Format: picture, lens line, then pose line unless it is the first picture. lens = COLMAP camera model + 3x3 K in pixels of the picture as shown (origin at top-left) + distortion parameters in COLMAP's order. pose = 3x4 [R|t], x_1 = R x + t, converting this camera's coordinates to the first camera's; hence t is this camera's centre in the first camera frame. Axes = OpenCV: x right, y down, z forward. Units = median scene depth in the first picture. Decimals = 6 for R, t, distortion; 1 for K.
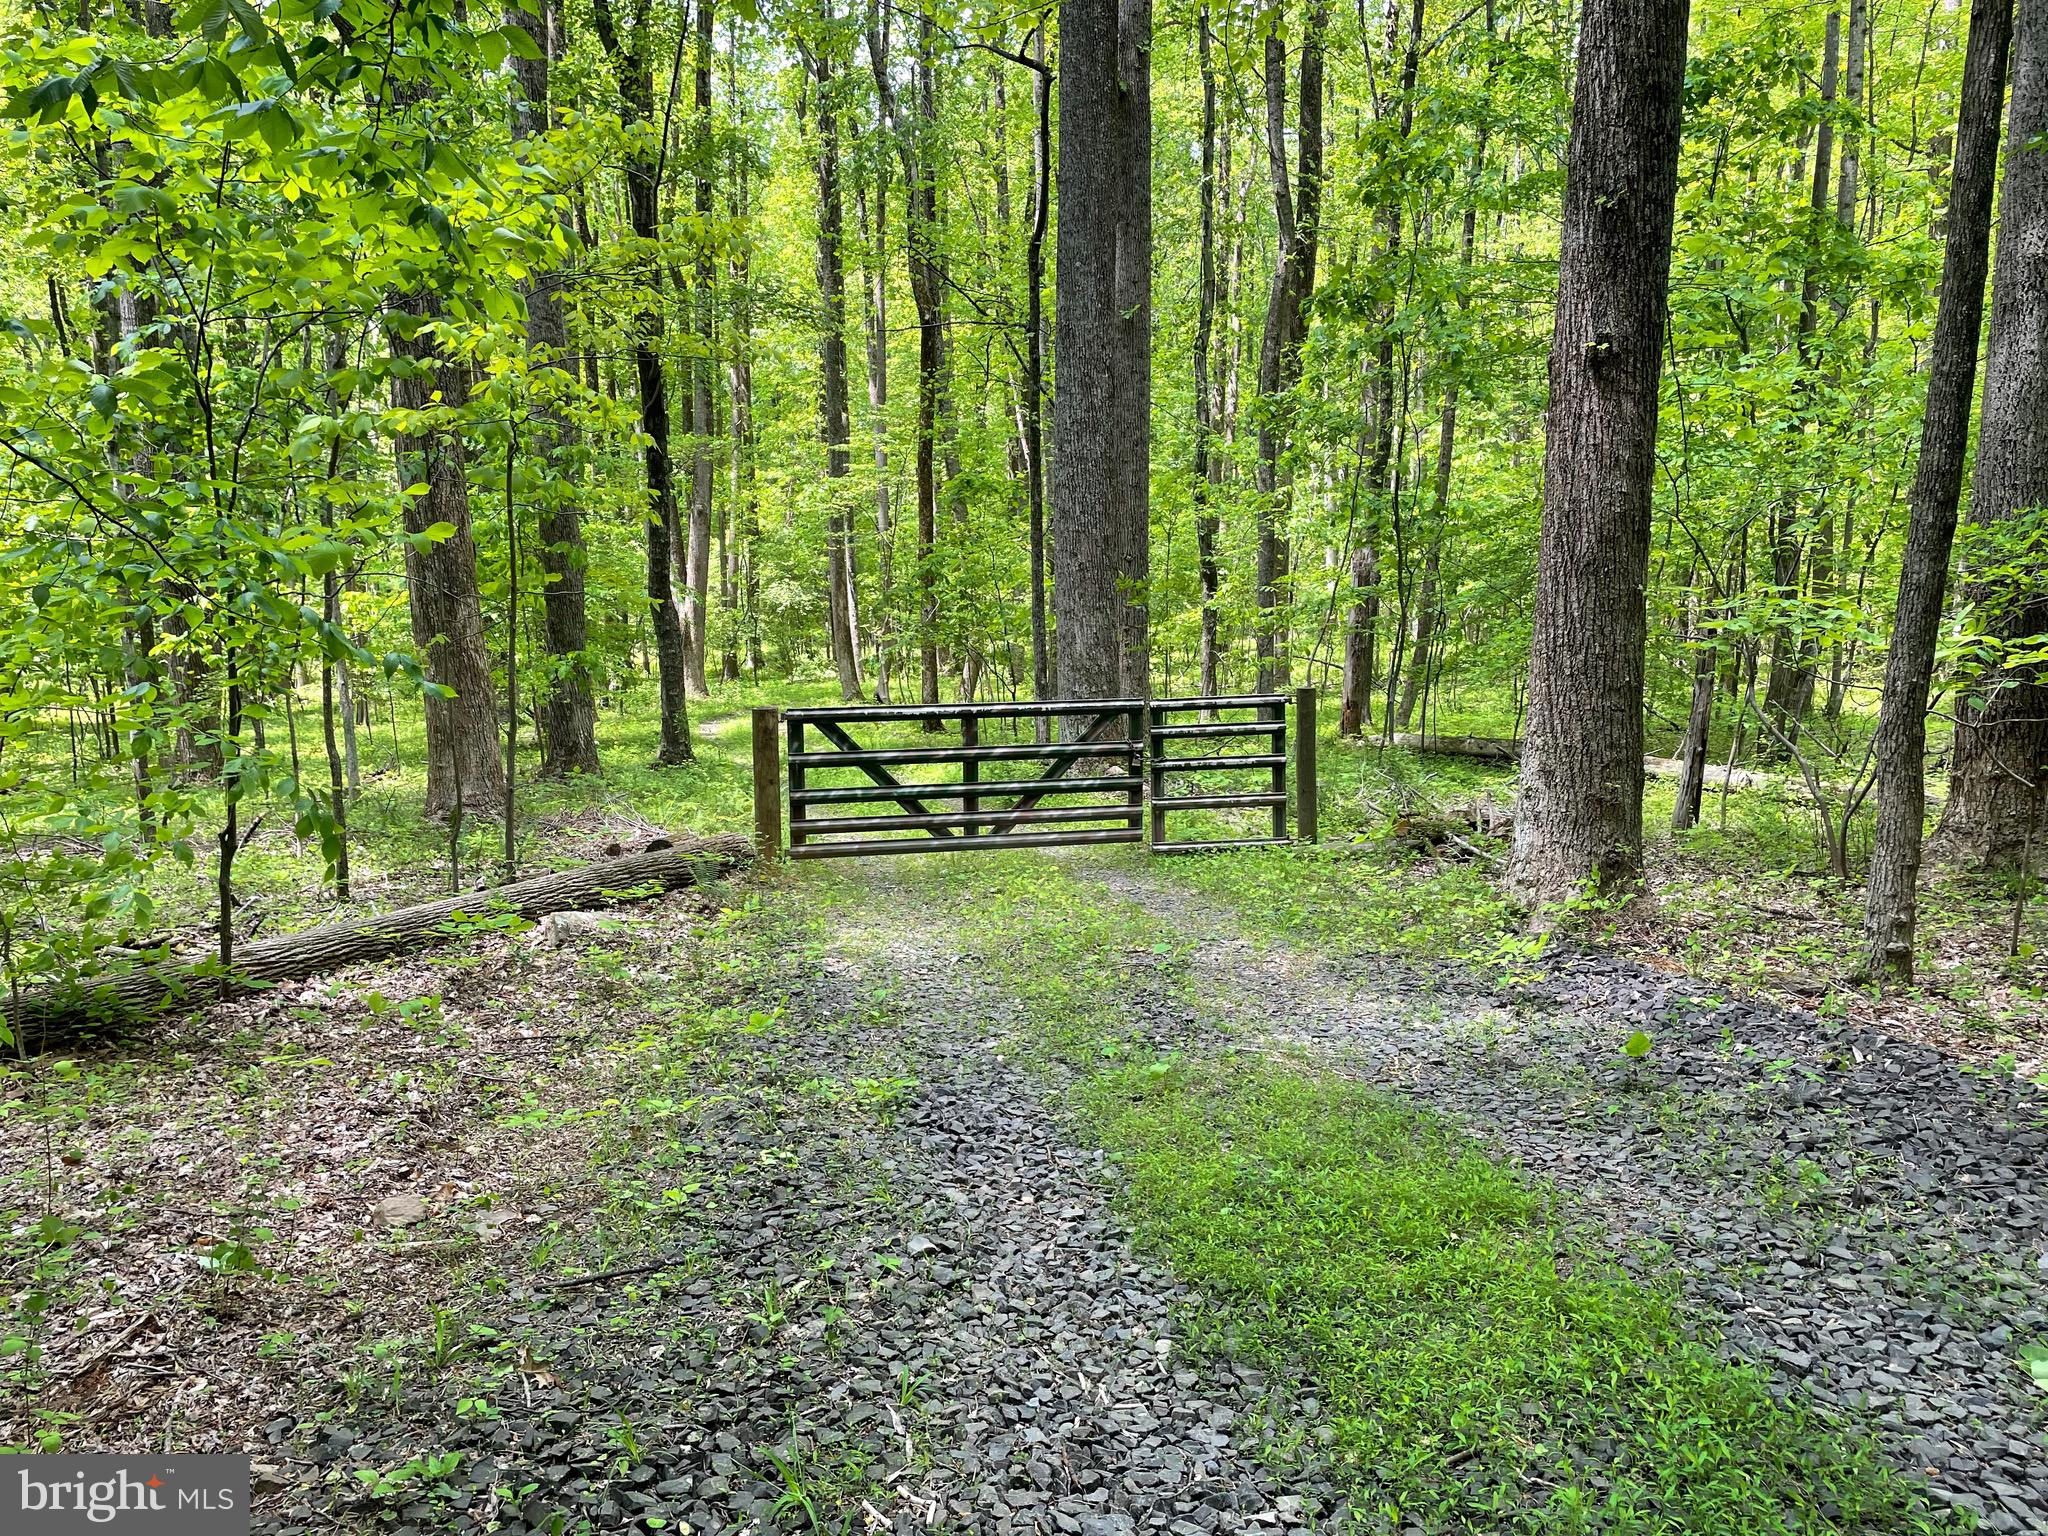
lens RADIAL K [[1572.8, 0, 1019.0], [0, 1572.8, 773.4], [0, 0, 1]] dist [0.071505, -0.026458]
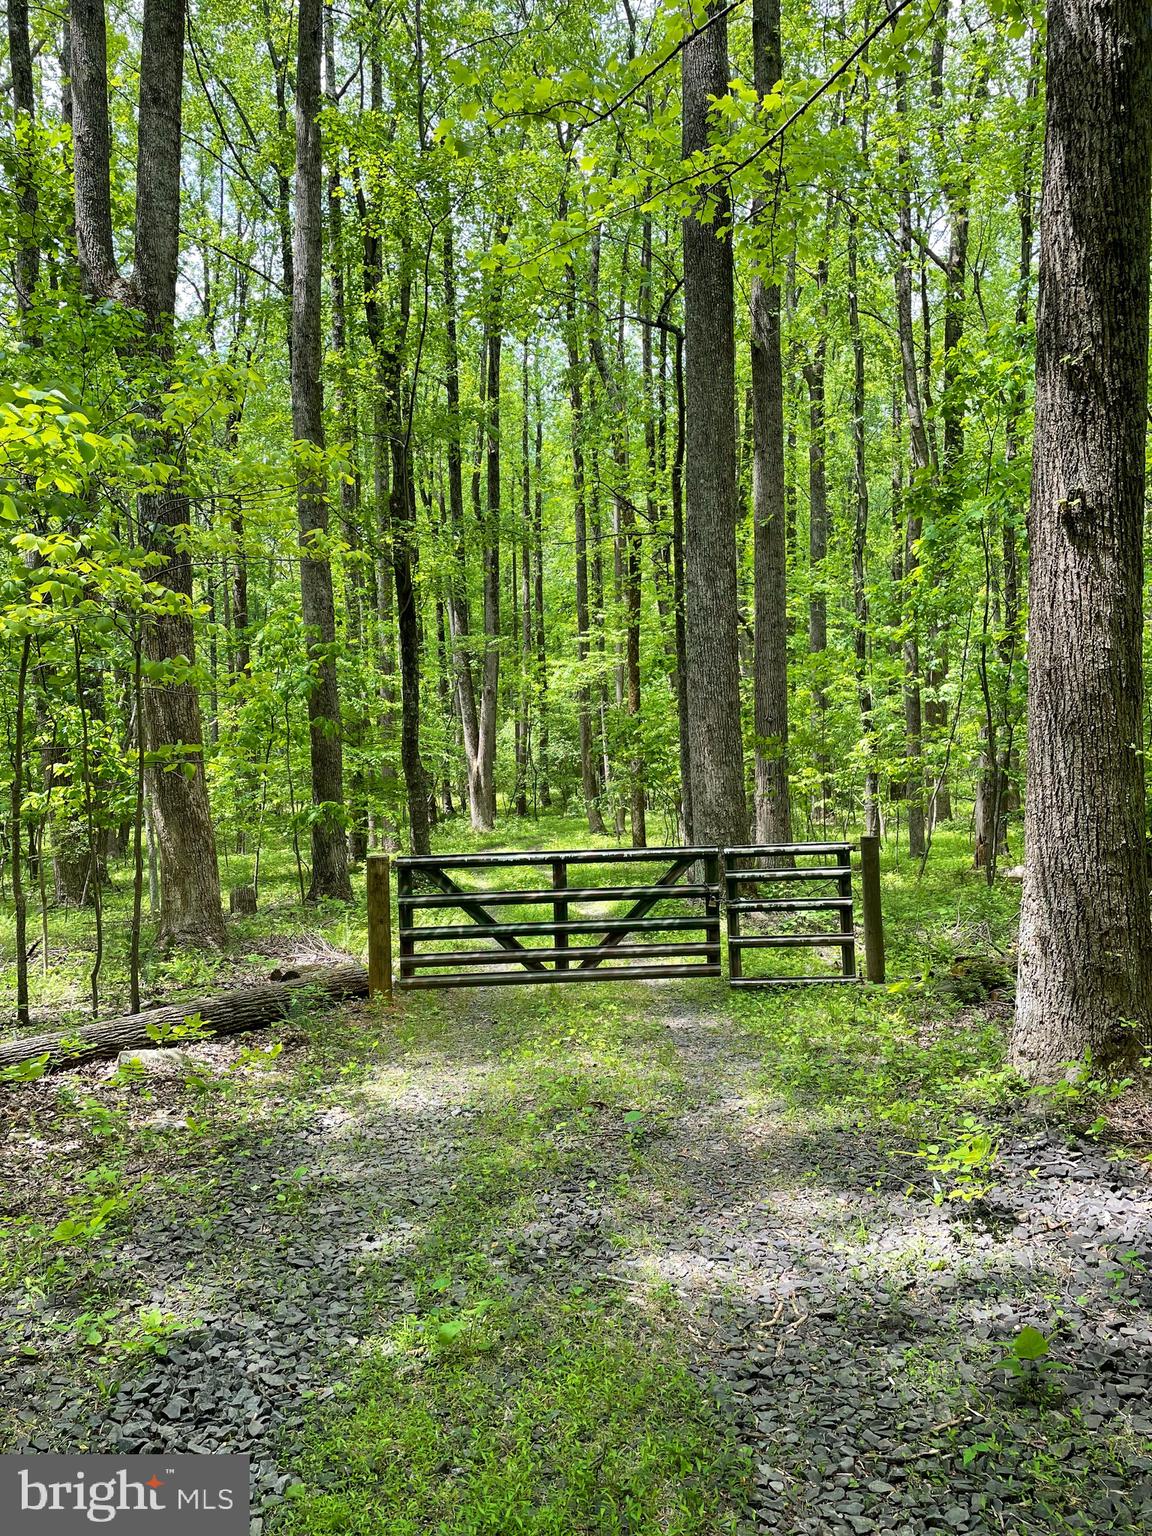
lens RADIAL K [[1179.6, 0, 579.3], [0, 1179.6, 761.1], [0, 0, 1]] dist [0.071505, -0.026458]
pose [[0.986578, -0.012072, -0.162843, 0.120962], [-0.004631, 0.994794, -0.101805, -0.022279], [0.163224, 0.101192, 0.981386, 0.161780]]
